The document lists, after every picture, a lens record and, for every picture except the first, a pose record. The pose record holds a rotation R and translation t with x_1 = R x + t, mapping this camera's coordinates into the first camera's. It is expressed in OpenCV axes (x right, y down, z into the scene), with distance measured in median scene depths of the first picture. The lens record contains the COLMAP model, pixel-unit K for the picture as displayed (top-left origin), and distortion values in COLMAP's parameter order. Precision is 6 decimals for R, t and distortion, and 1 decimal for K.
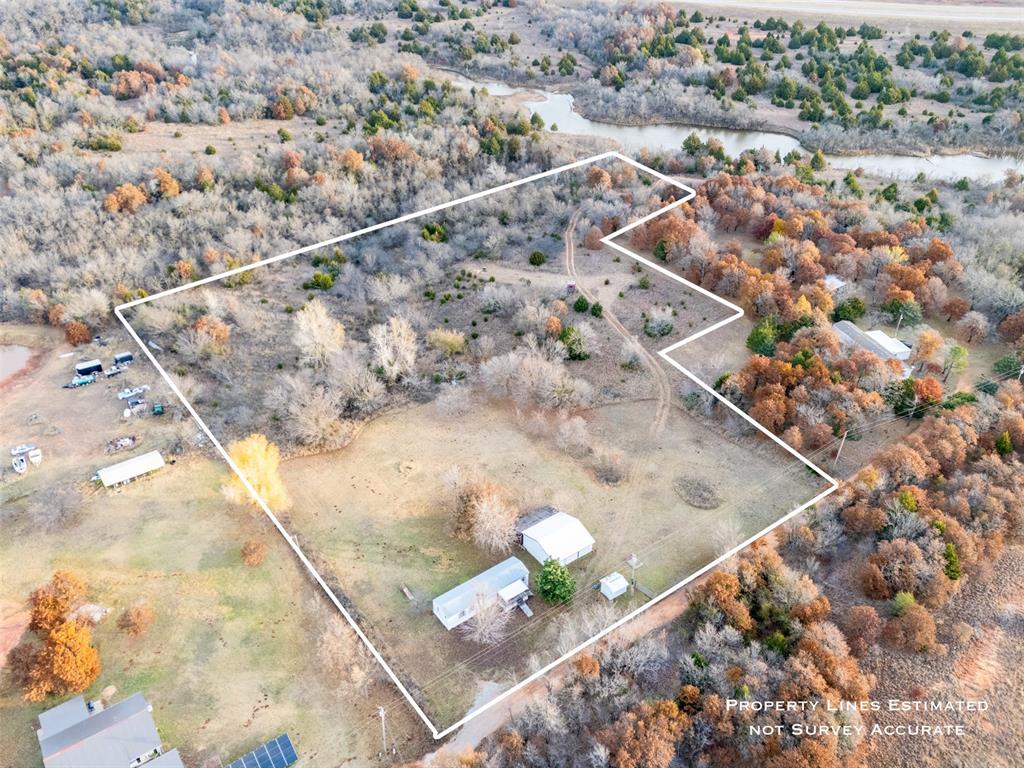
lens RADIAL K [[852.0, 0, 502.2], [0, 852.0, 383.0], [0, 0, 1]] dist [0.065953, -0.003837]
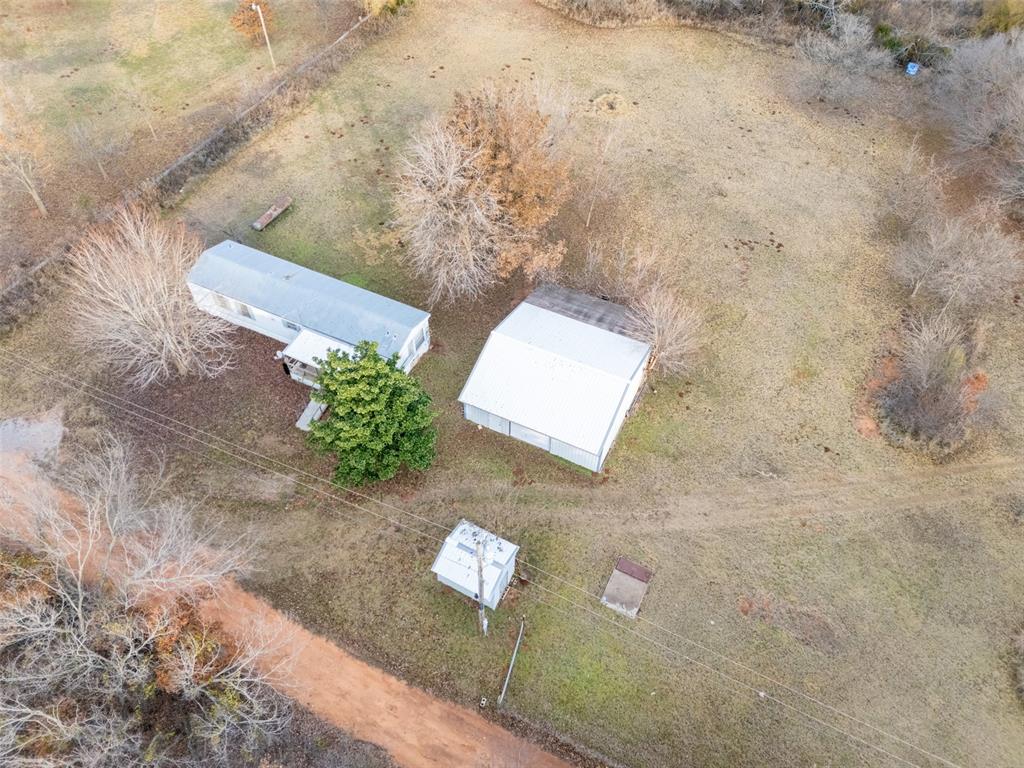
lens RADIAL K [[745.7, 0, 511.2], [0, 745.7, 386.9], [0, 0, 1]] dist [0.051554, -0.014045]
pose [[0.474833, 0.689124, -0.547396, 0.230623], [-0.505434, 0.722715, 0.471402, 0.049171], [0.720466, 0.052835, 0.691475, 0.775166]]
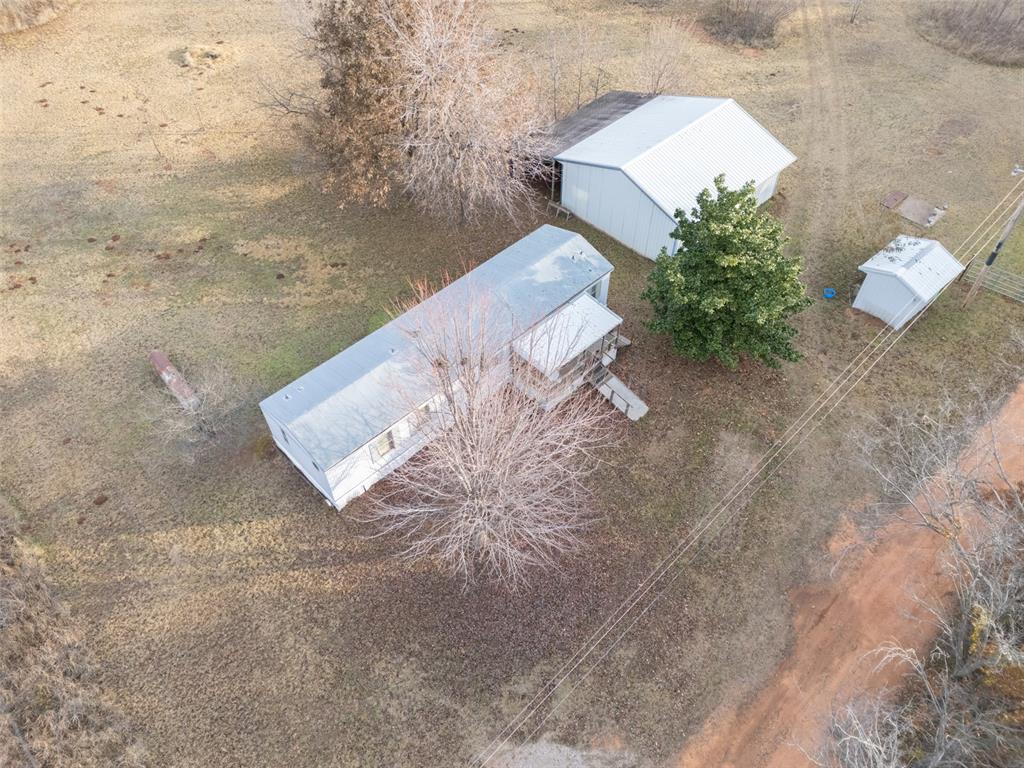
lens RADIAL K [[745.7, 0, 512.1], [0, 745.7, 382.7], [0, 0, 1]] dist [0.051554, -0.014045]
pose [[0.991353, -0.111288, 0.069529, -0.020809], [0.088392, 0.957948, 0.272987, 0.179614], [-0.096985, -0.264481, 0.959502, 0.724114]]
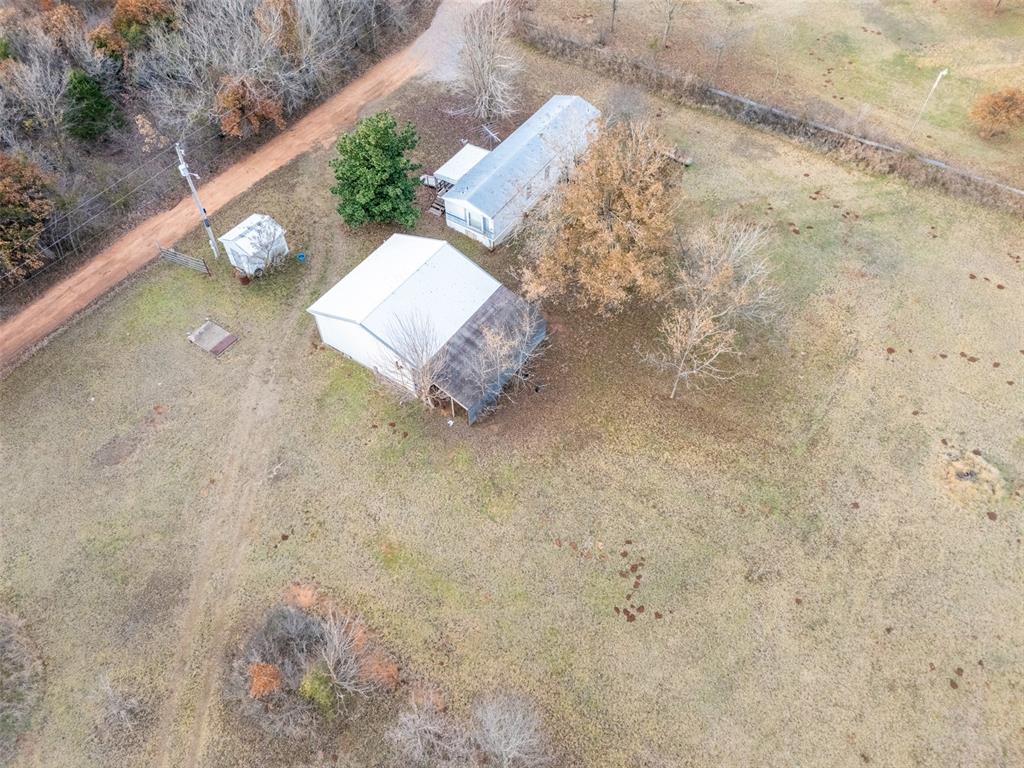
lens RADIAL K [[745.7, 0, 512.1], [0, 745.7, 386.0], [0, 0, 1]] dist [0.051554, -0.014045]
pose [[-0.937356, 0.272250, -0.217356, 0.104961], [-0.201202, 0.086264, 0.975744, -0.152630], [0.284396, 0.958352, -0.026082, 1.064068]]
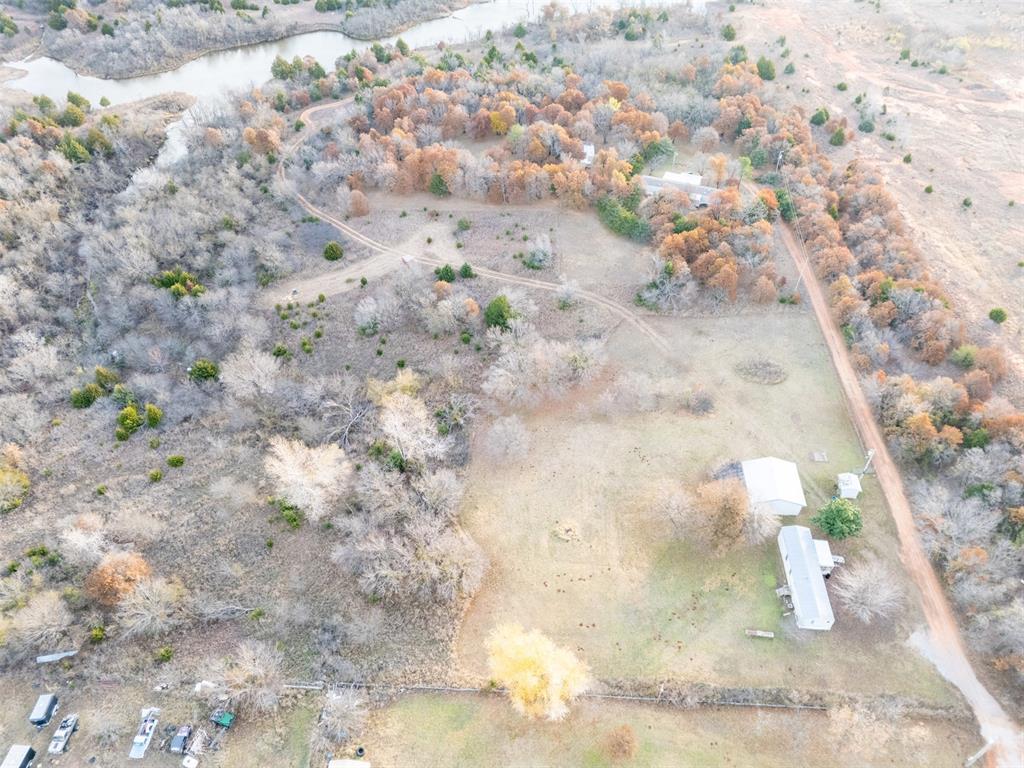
lens RADIAL K [[745.7, 0, 513.6], [0, 745.7, 377.8], [0, 0, 1]] dist [0.051554, -0.014045]
pose [[0.635620, -0.544577, 0.547196, -0.538649], [0.440618, 0.837922, 0.322091, -0.337202], [-0.633911, 0.036377, 0.772550, 0.514094]]
